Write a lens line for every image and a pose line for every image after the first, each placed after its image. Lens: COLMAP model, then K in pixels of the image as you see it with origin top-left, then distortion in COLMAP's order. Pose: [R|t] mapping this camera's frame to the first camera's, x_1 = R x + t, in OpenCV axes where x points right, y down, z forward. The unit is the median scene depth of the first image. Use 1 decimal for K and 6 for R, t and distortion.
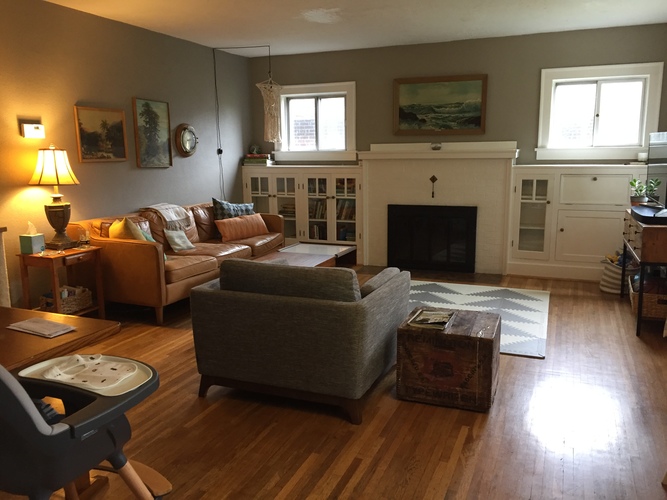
lens RADIAL K [[568.3, 0, 333.5], [0, 568.3, 250.0], [0, 0, 1]] dist [0.089082, -0.113507]
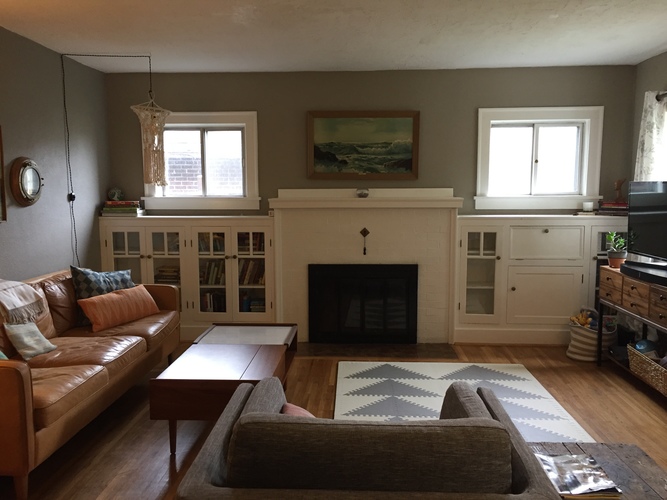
lens RADIAL K [[568.3, 0, 333.5], [0, 568.3, 250.0], [0, 0, 1]] dist [0.089082, -0.113507]
pose [[0.942982, -0.027471, 0.331707, -0.141787], [0.051865, 0.996542, -0.064912, -0.048598], [-0.328777, 0.078415, 0.941146, 0.248724]]
